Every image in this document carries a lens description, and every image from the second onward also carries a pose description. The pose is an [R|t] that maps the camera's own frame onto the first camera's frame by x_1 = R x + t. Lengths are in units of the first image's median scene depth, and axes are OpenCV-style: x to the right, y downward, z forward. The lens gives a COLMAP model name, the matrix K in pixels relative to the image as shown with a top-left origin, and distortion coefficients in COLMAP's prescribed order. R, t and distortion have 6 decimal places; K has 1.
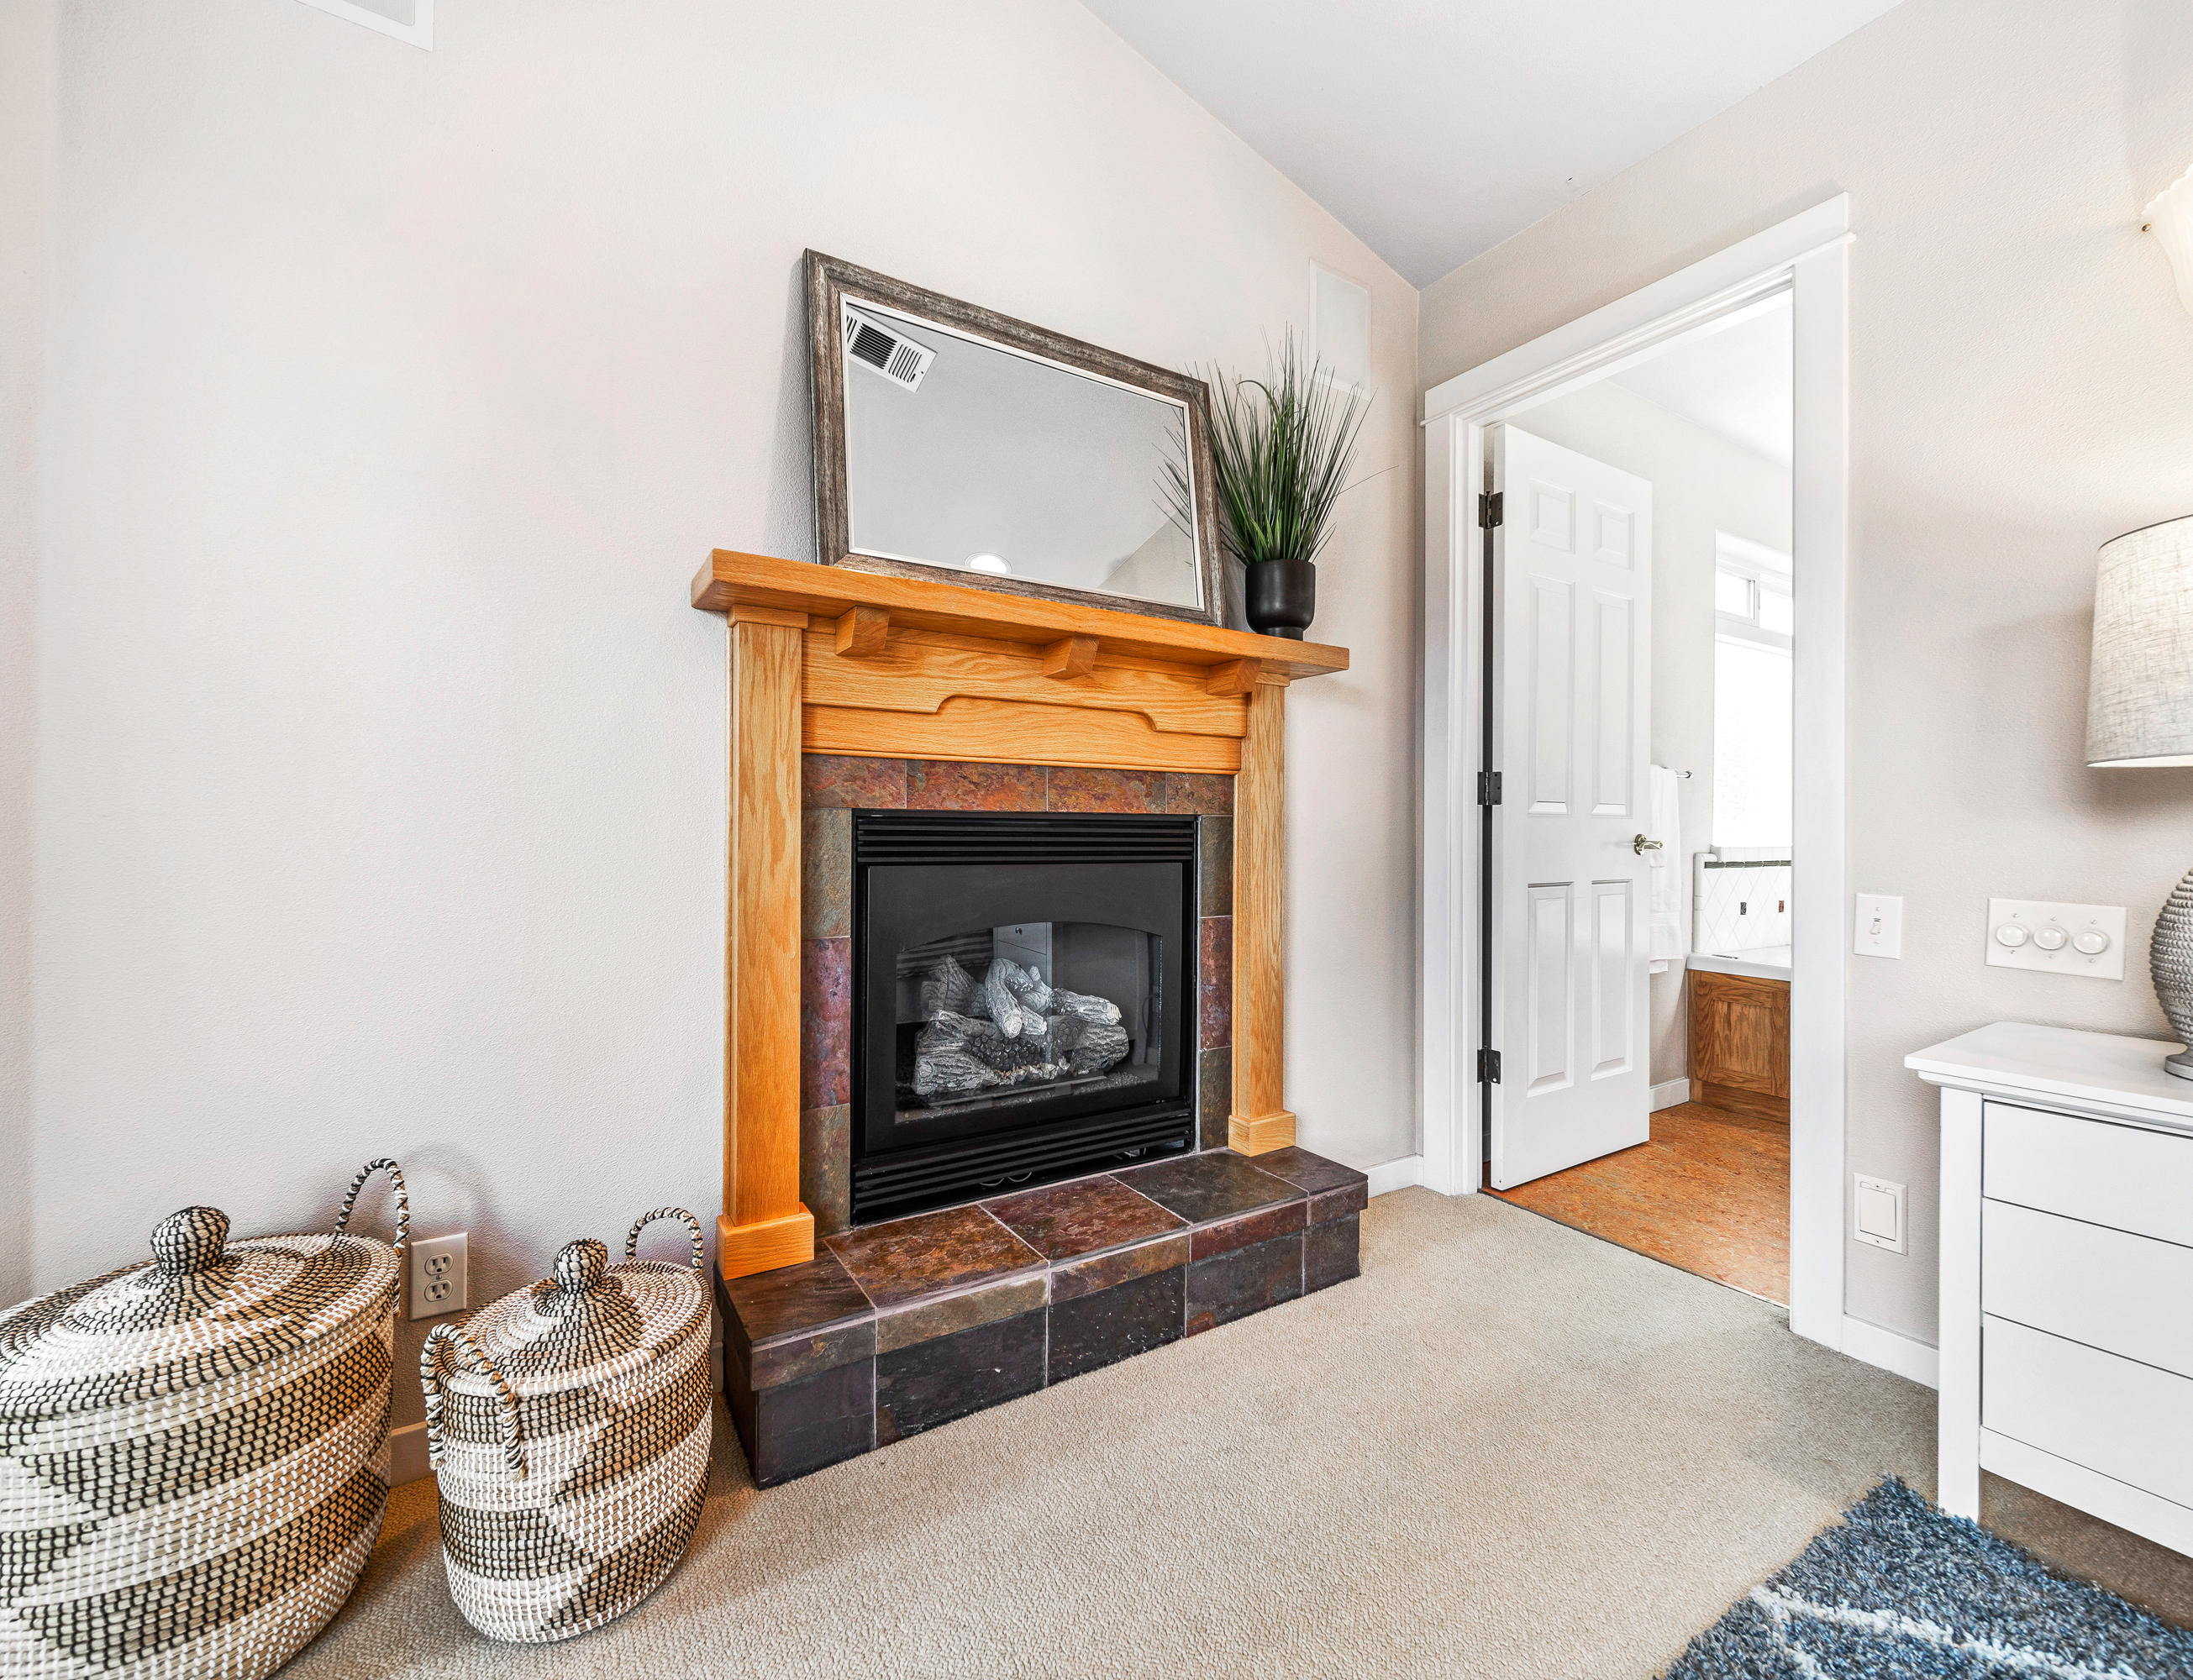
lens RADIAL K [[895.3, 0, 1096.5], [0, 895.3, 840.0], [0, 0, 1]] dist [0.000888, 0.000436]
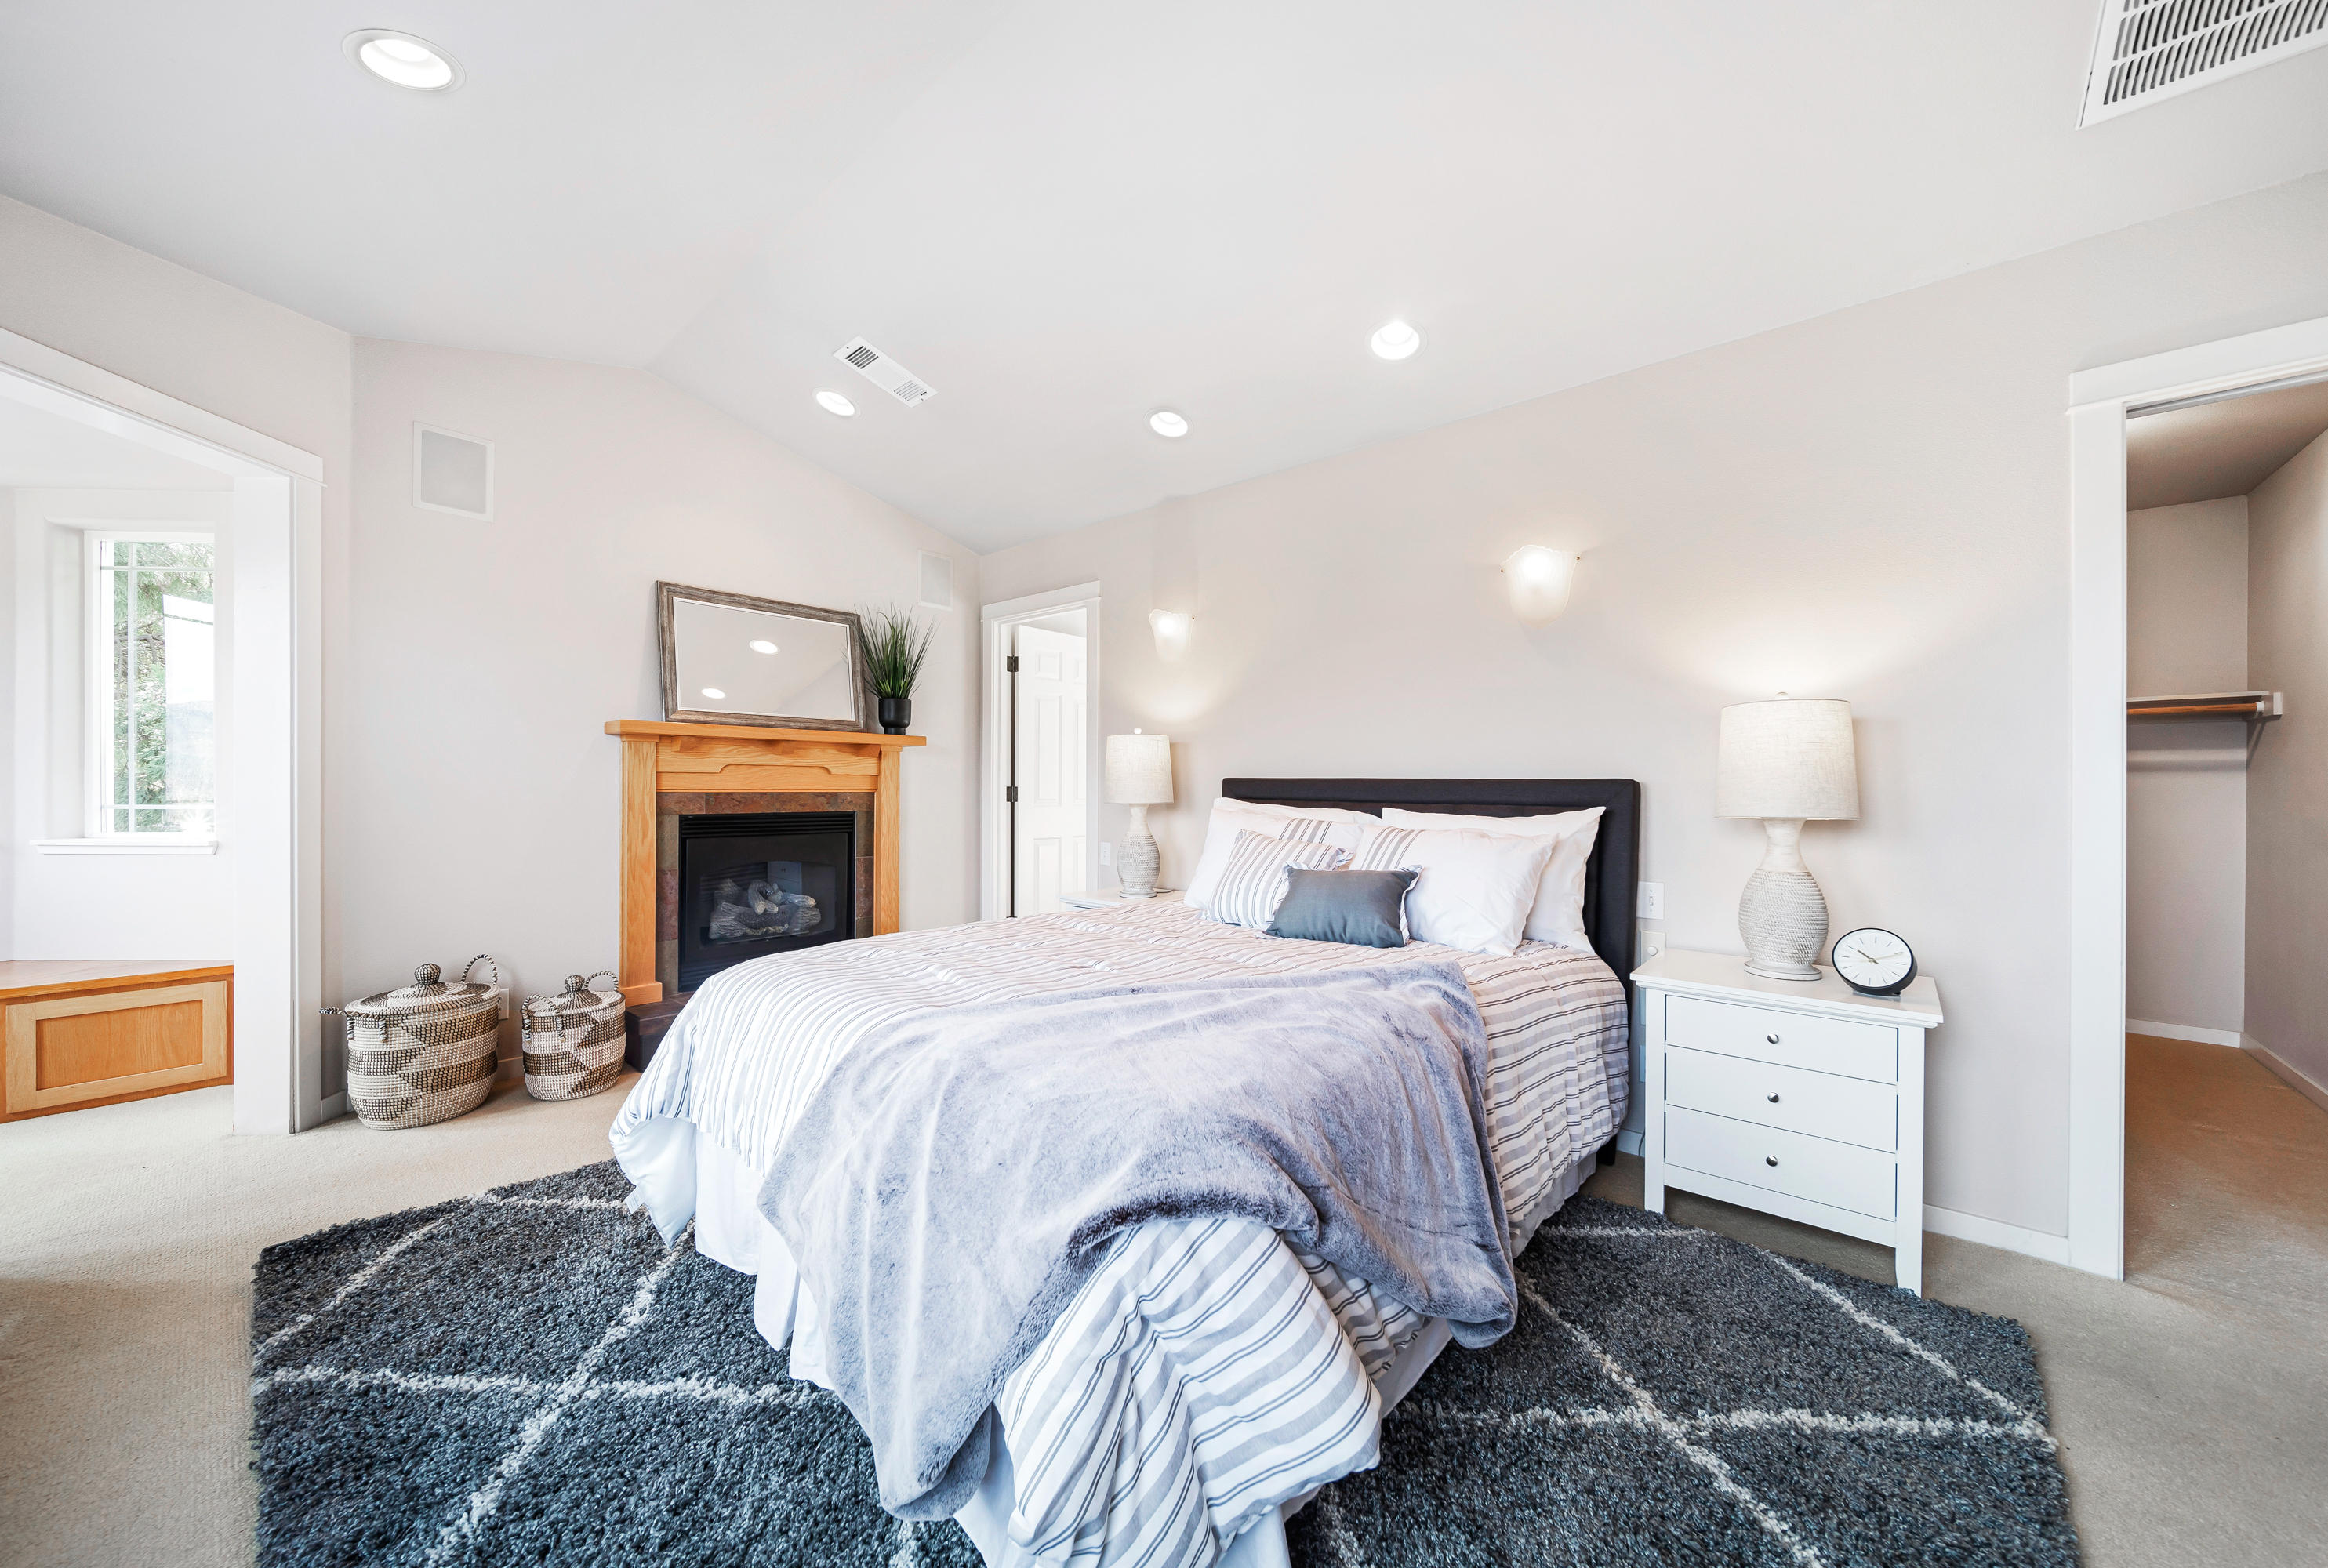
lens RADIAL K [[826.5, 0, 1169.0], [0, 826.5, 789.1], [0, 0, 1]] dist [0.006050, -0.000050]
pose [[0.958768, -0.001353, 0.284187, 0.340030], [0.002074, 0.999995, -0.002238, -0.093455], [-0.284182, 0.002735, 0.958766, -1.441871]]
